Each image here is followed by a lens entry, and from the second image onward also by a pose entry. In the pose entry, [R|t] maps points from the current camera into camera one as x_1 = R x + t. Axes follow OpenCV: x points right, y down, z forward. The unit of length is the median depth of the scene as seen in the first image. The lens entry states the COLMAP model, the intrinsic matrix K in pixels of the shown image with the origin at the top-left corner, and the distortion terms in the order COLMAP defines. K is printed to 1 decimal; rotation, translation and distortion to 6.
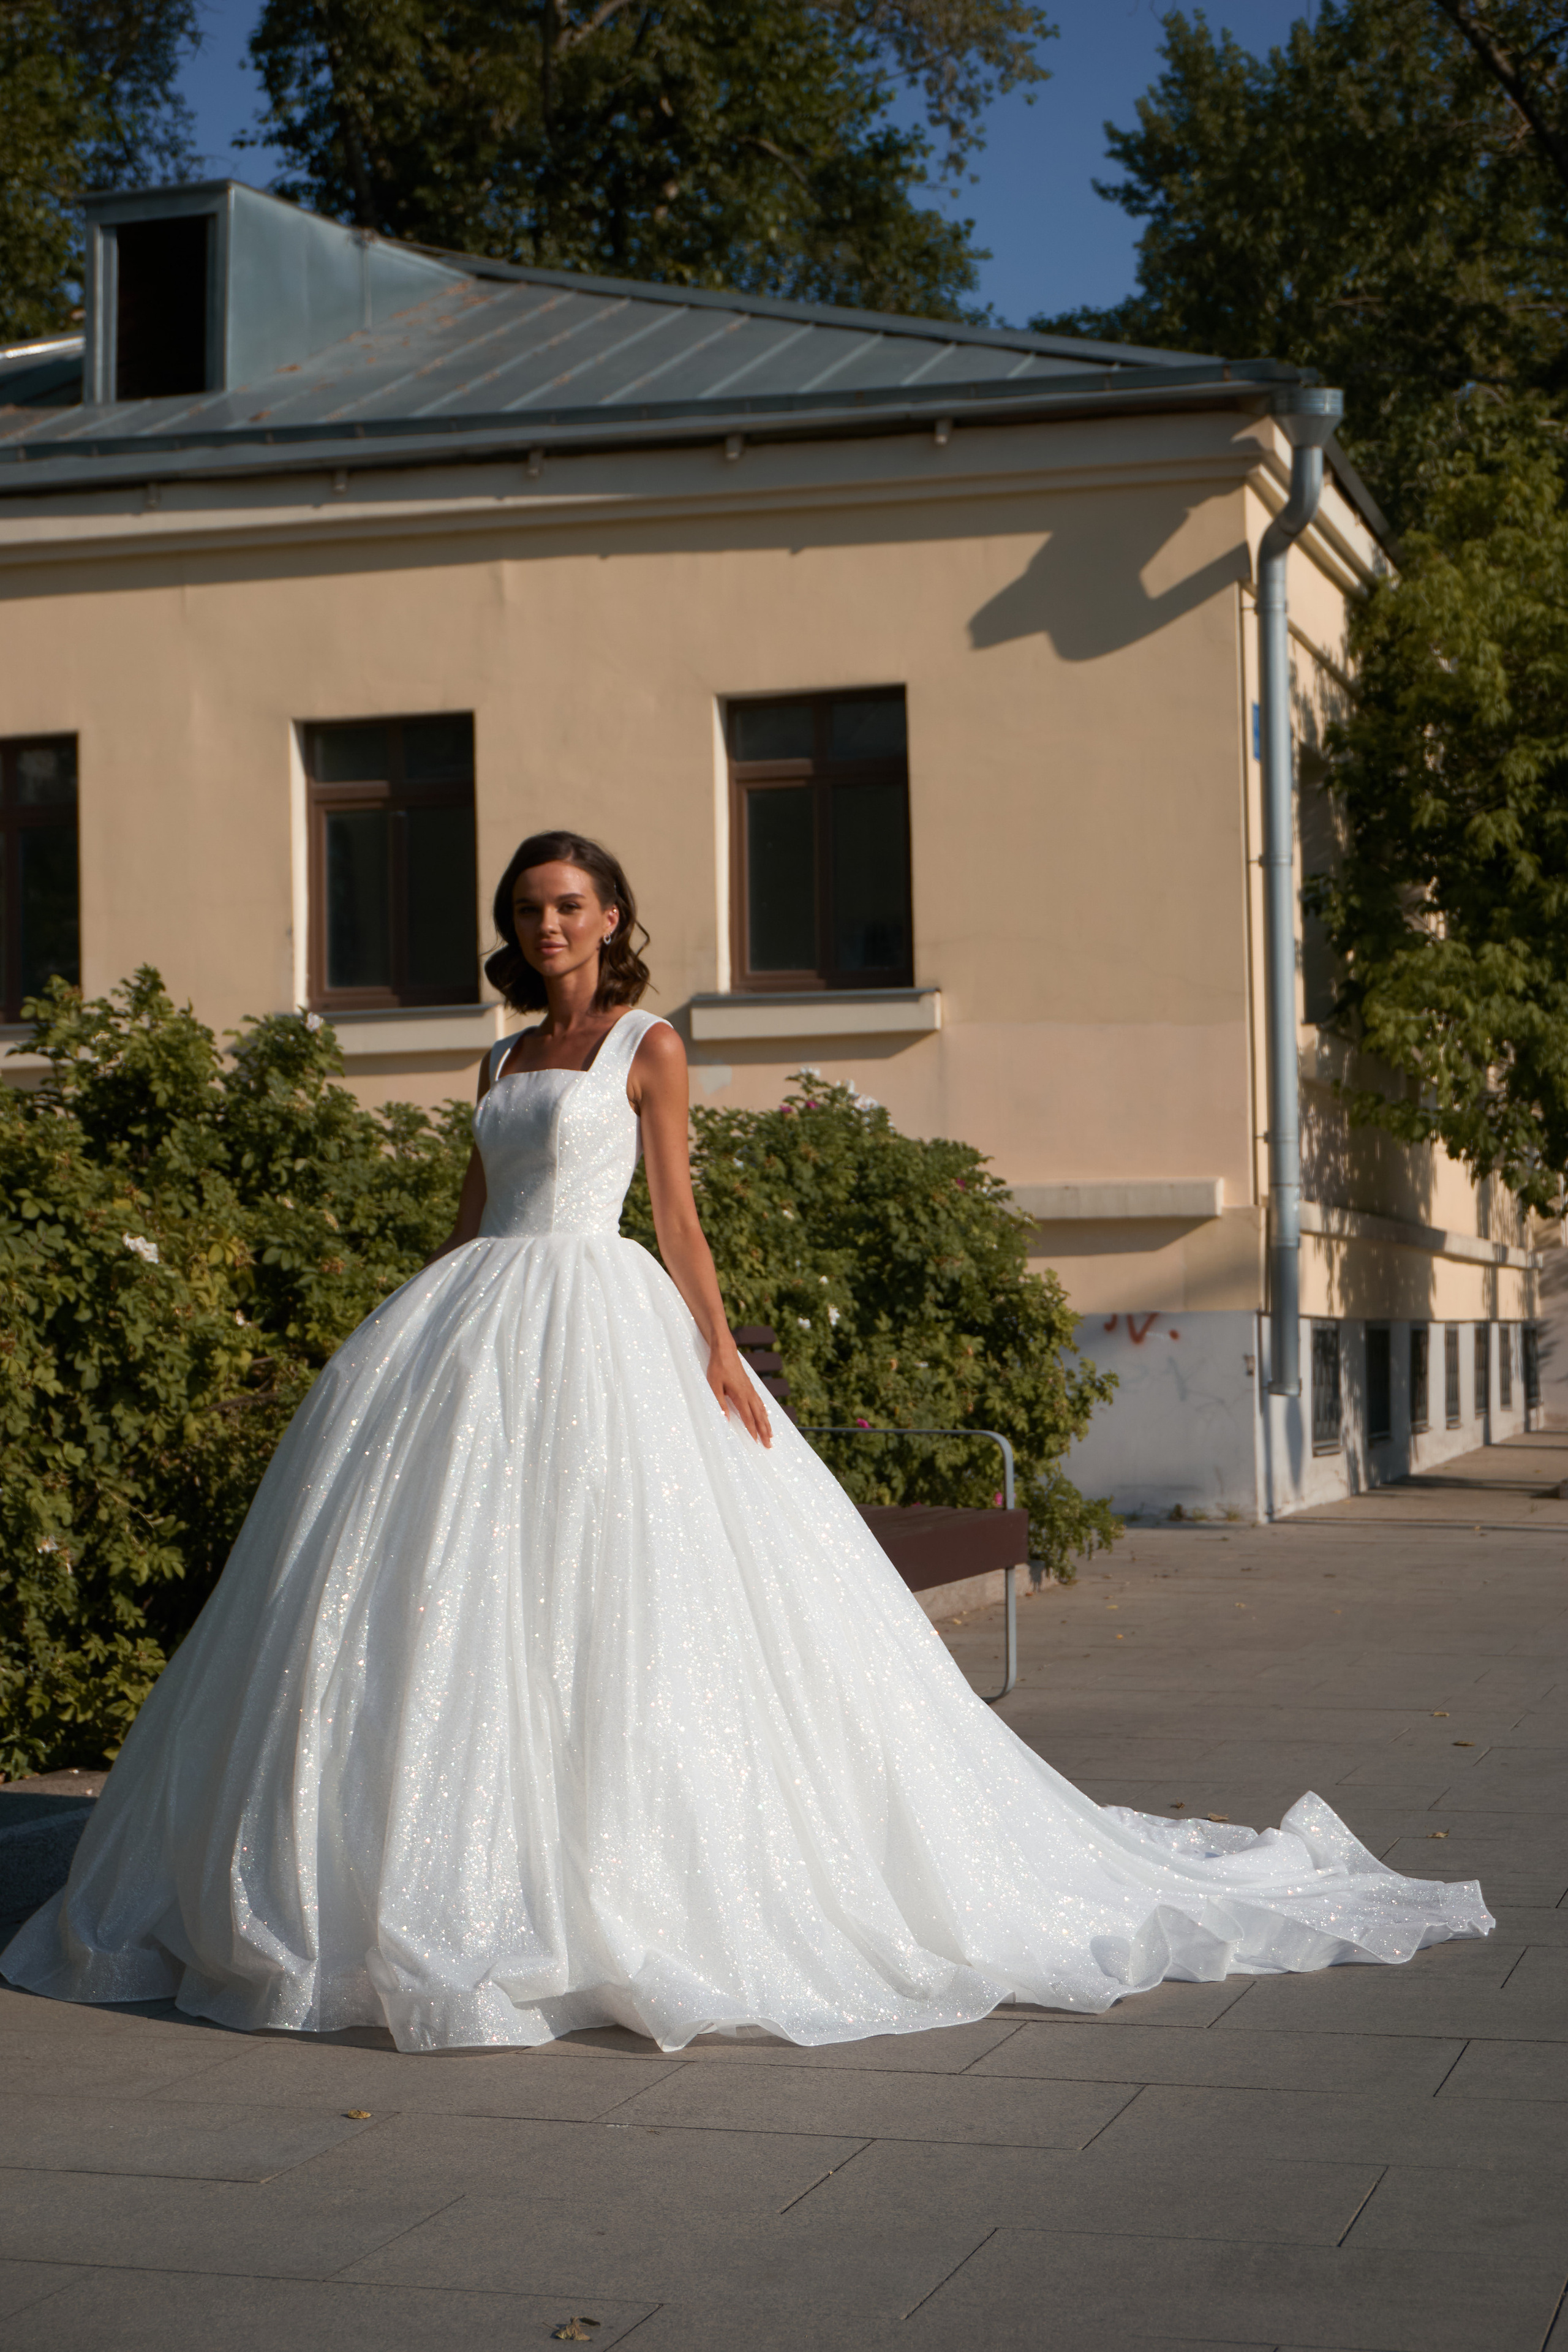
lens RADIAL K [[3852.8, 0, 784.0], [0, 3852.8, 1176.0], [0, 0, 1]] dist [-0.020398, 0.012931]
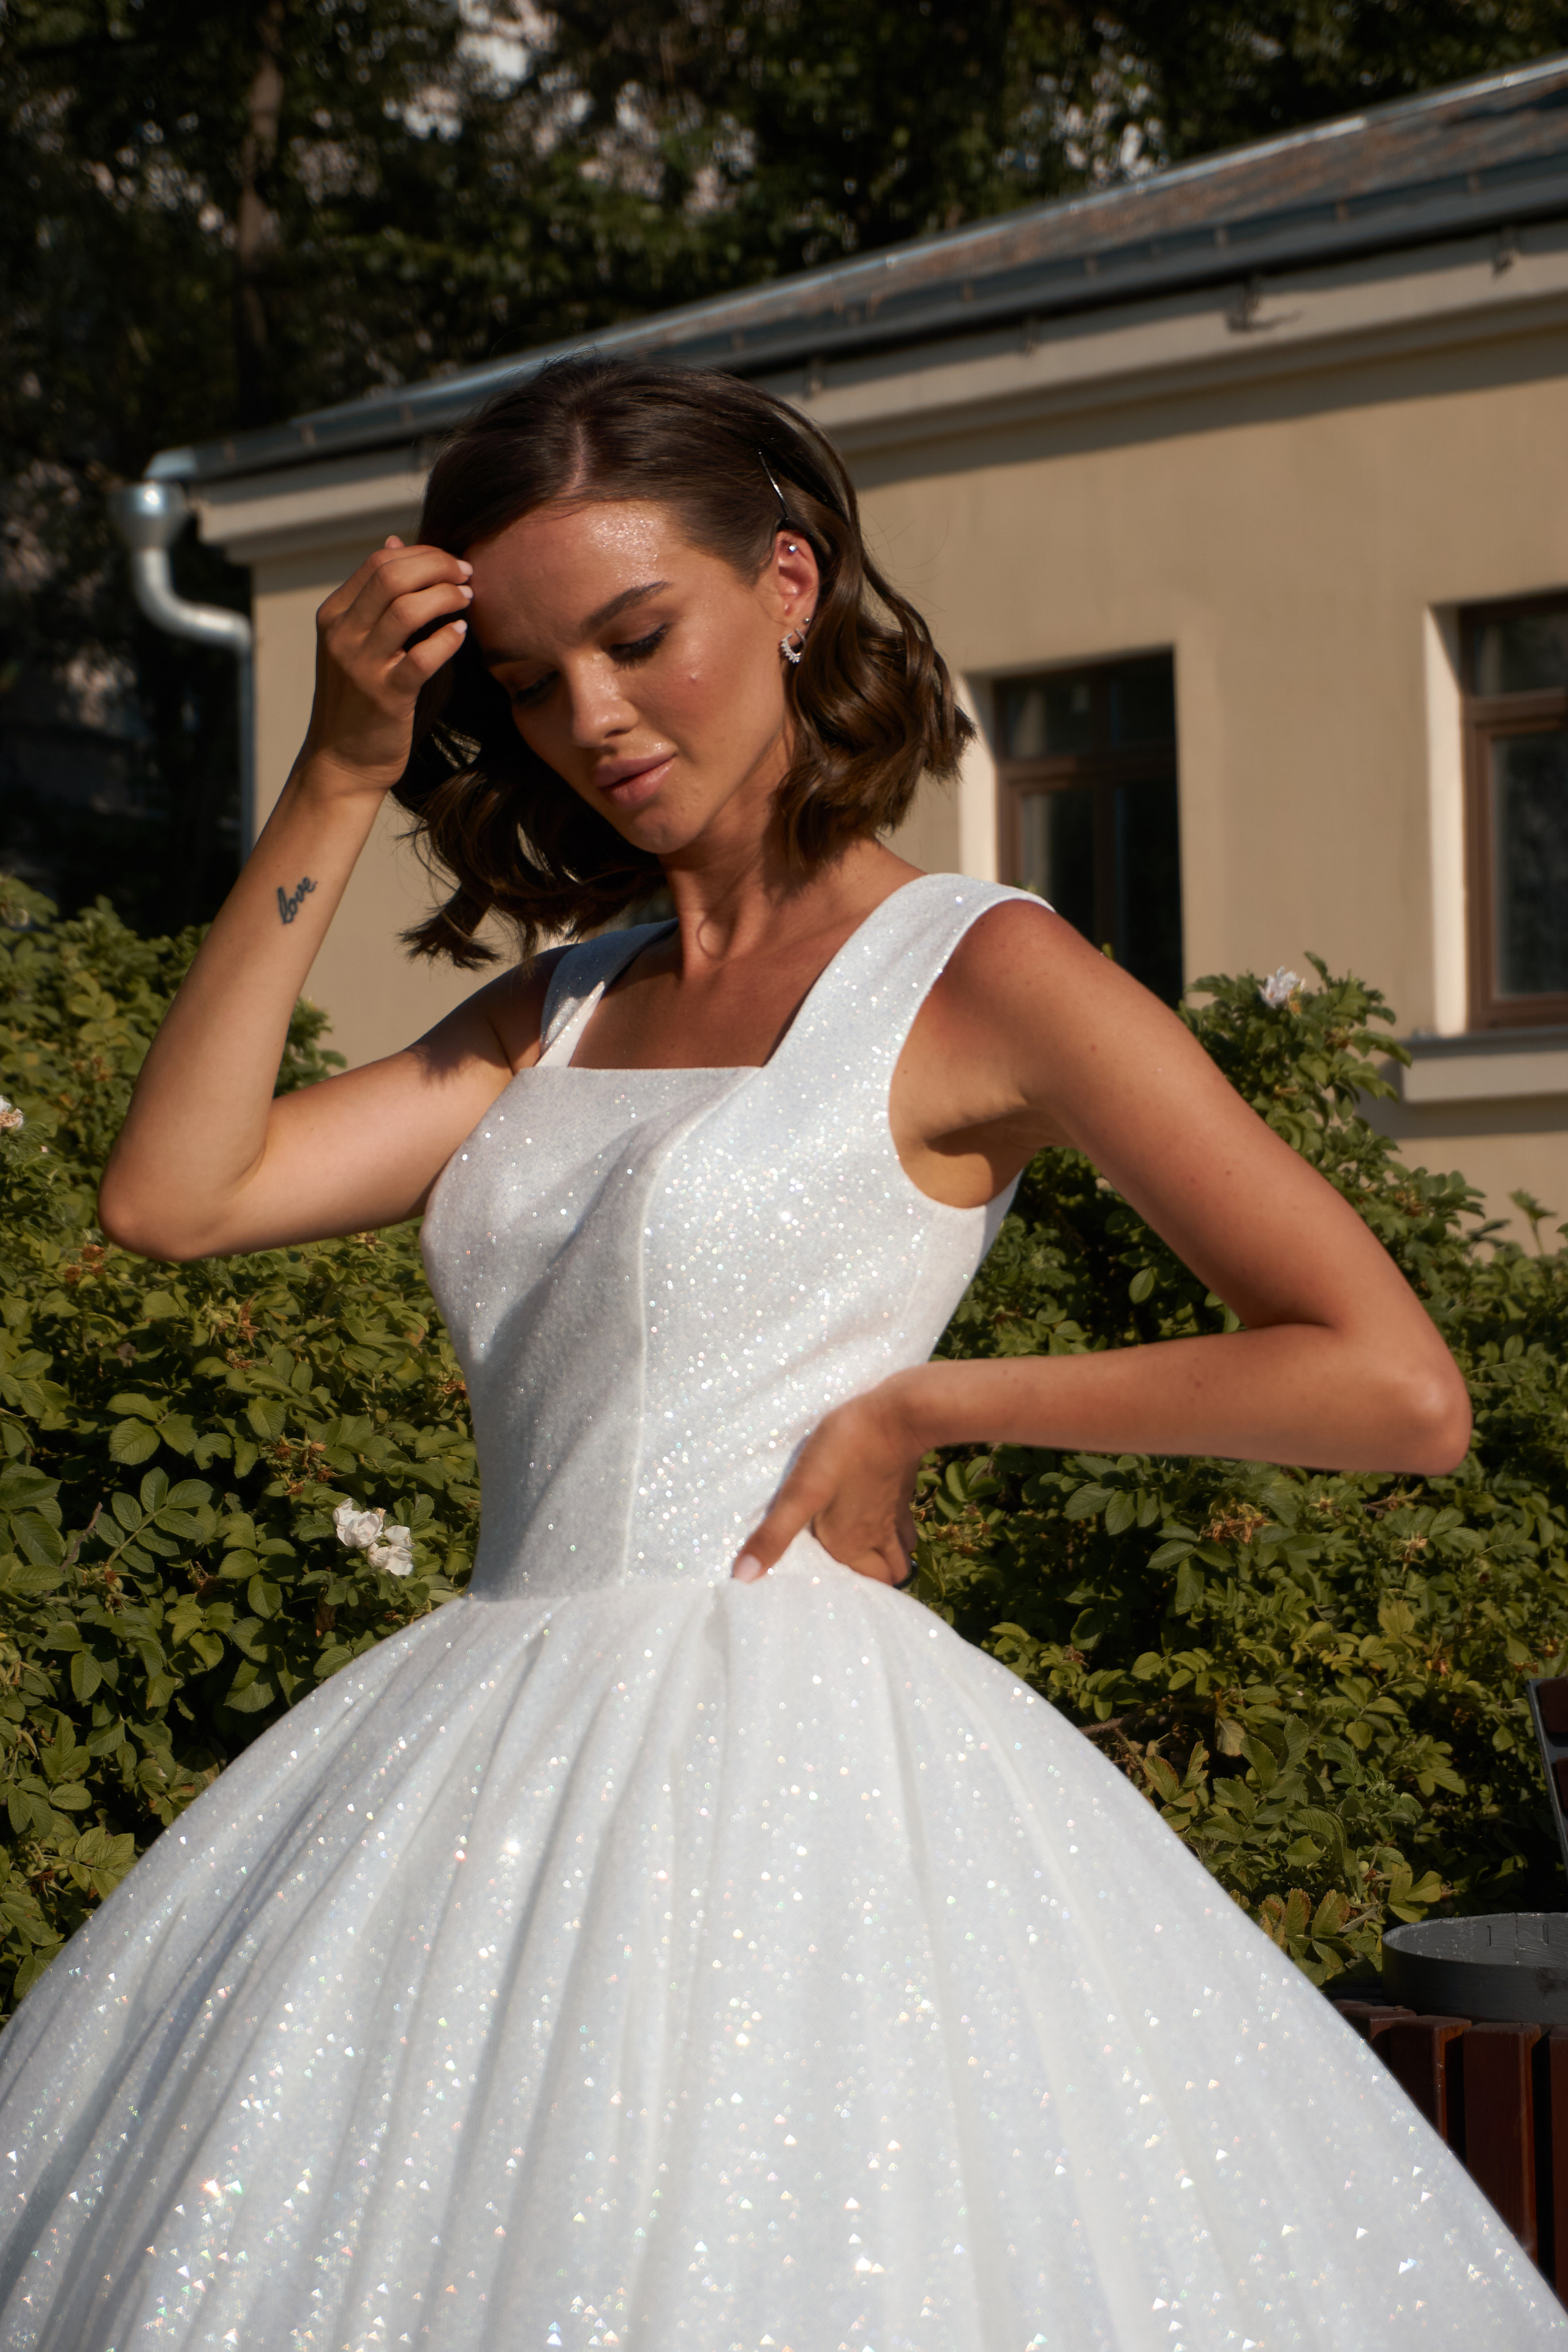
lens RADIAL K [[4896.1, 0, 784.0], [0, 4896.1, 1176.0], [0, 0, 1]] dist [-0.038288, 0.168400]
pose [[0.902394, -0.015194, -0.430643, 0.056624], [0.010942, 0.999864, -0.012350, -0.007459], [0.430772, 0.006433, 0.902438, 0.319179]]
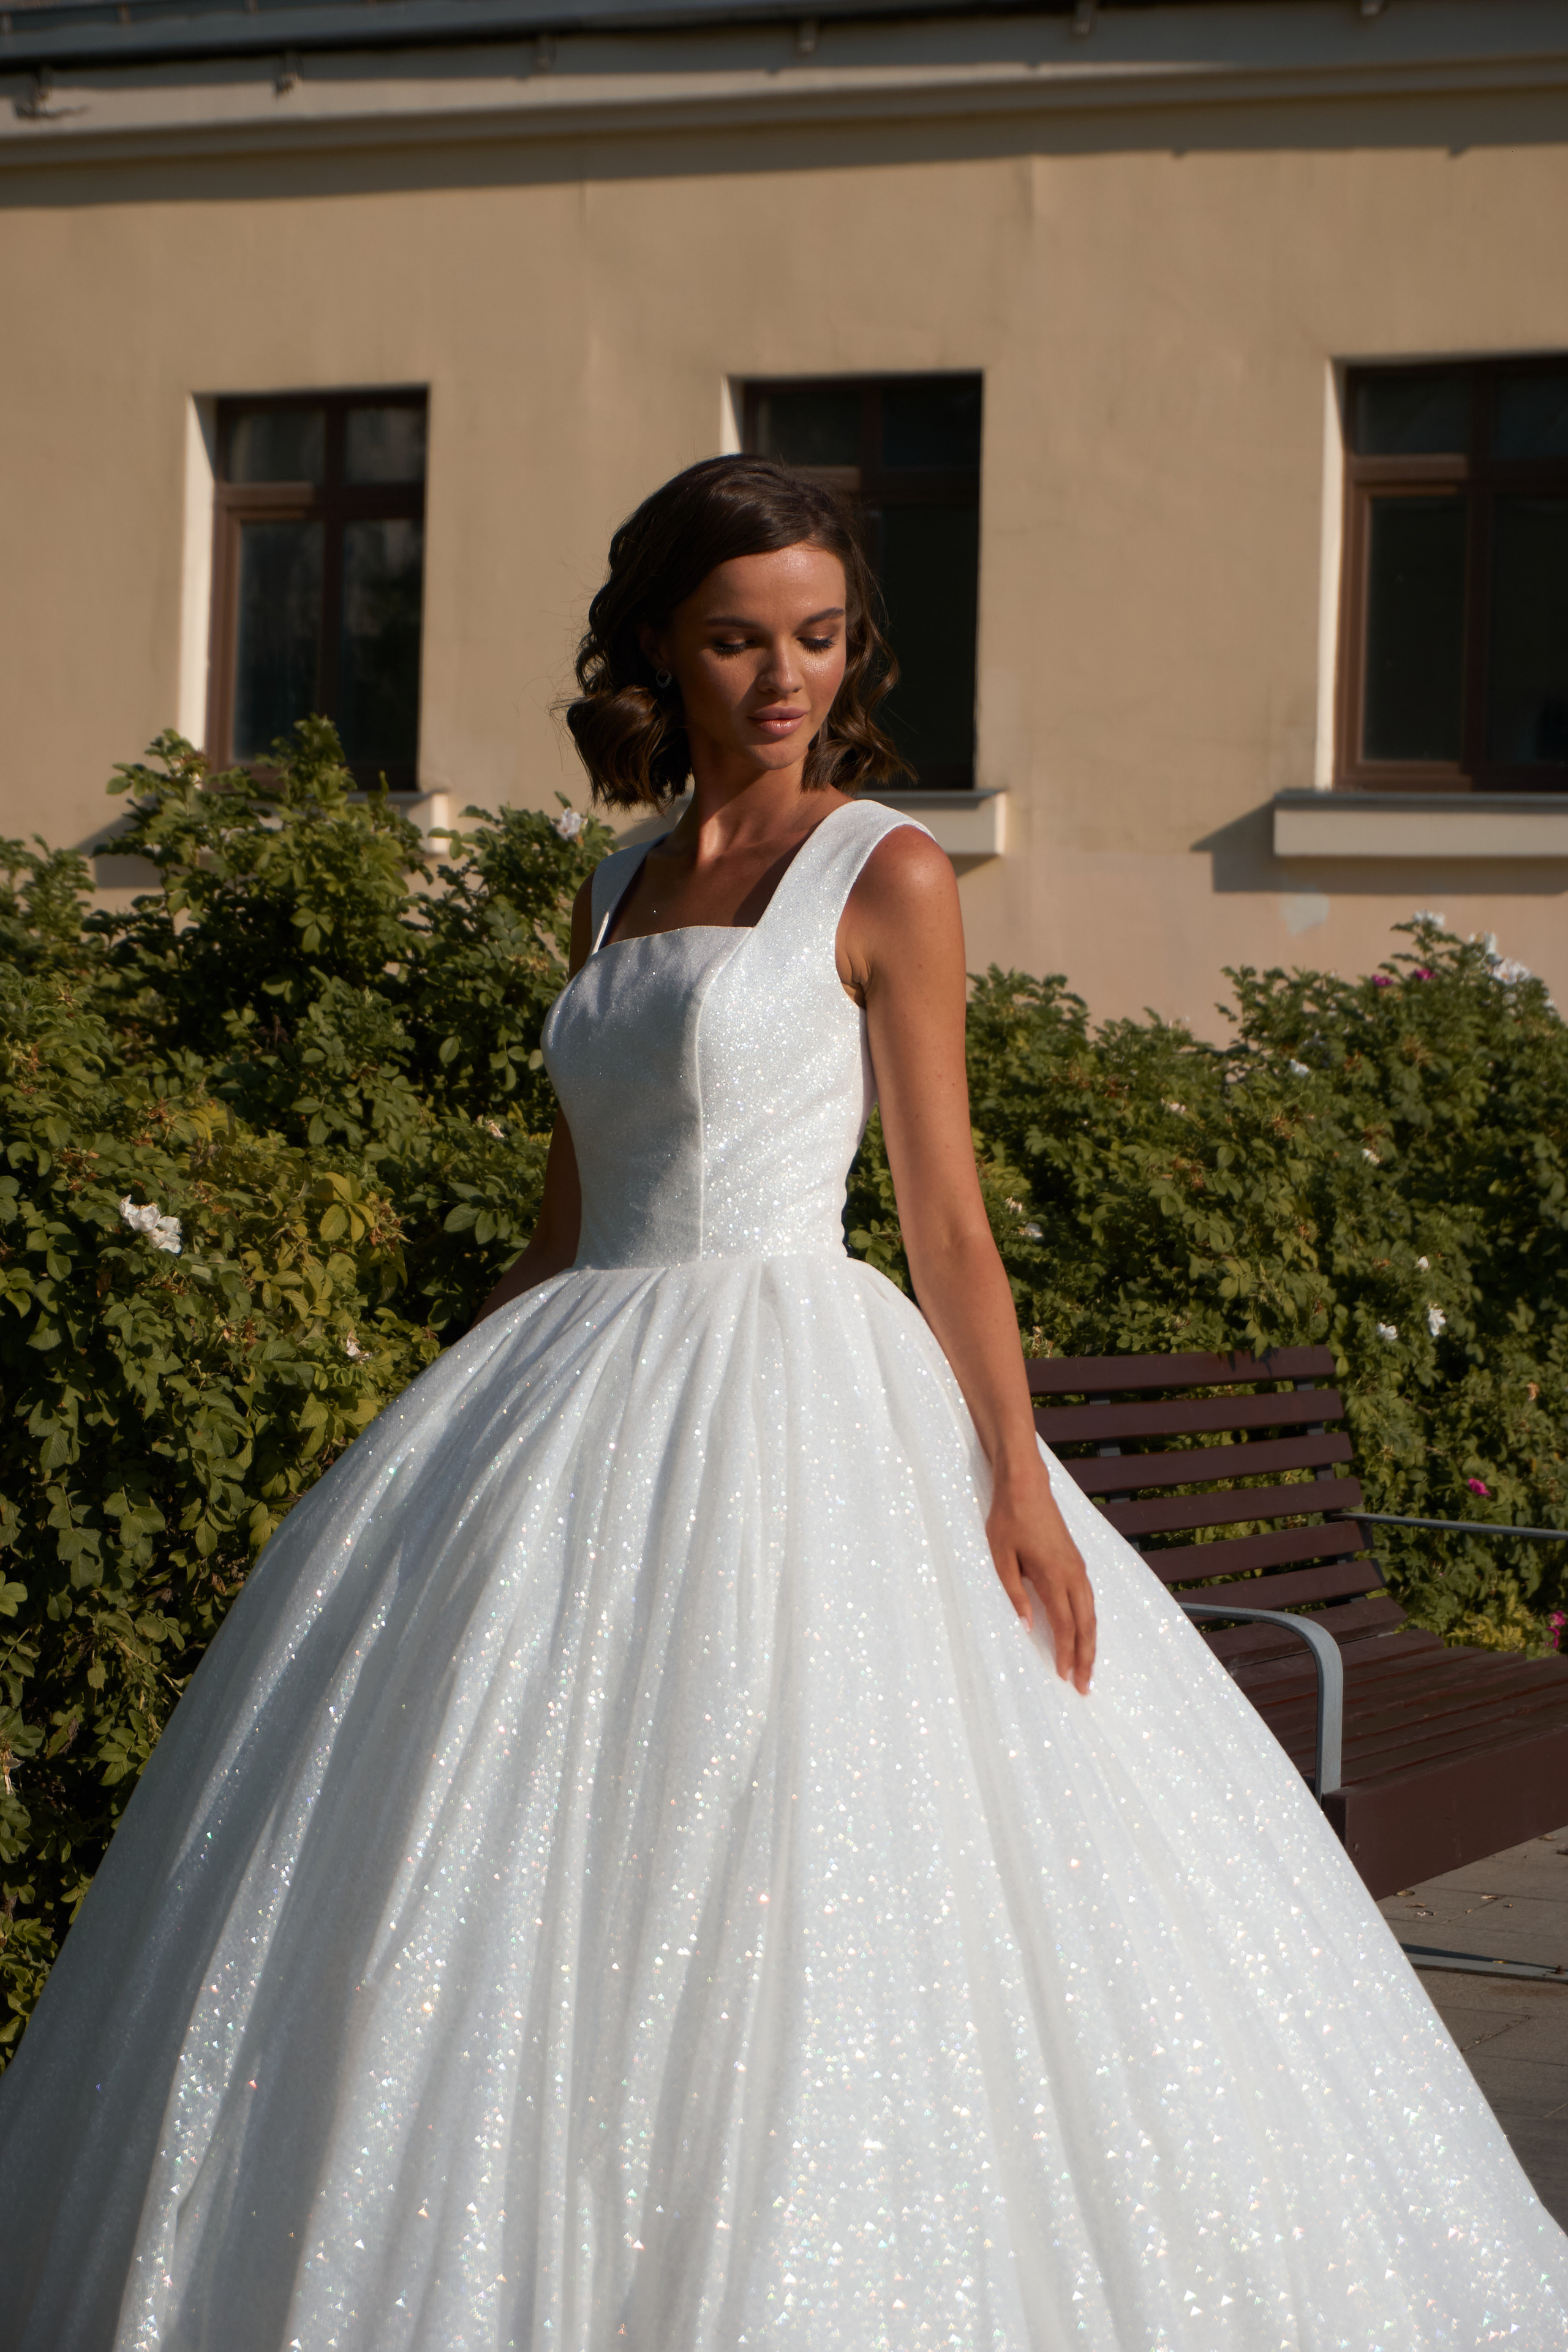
lens RADIAL K [[4916.3, 0, 788.2], [0, 4916.3, 1073.7], [0, 0, 1]] dist [0.112089, -1.574944]
pose [[0.990632, 0.048606, -0.127612, 0.008004], [-0.046857, 0.998762, 0.016675, -0.011147], [0.128264, -0.010539, 0.991684, 0.178533]]
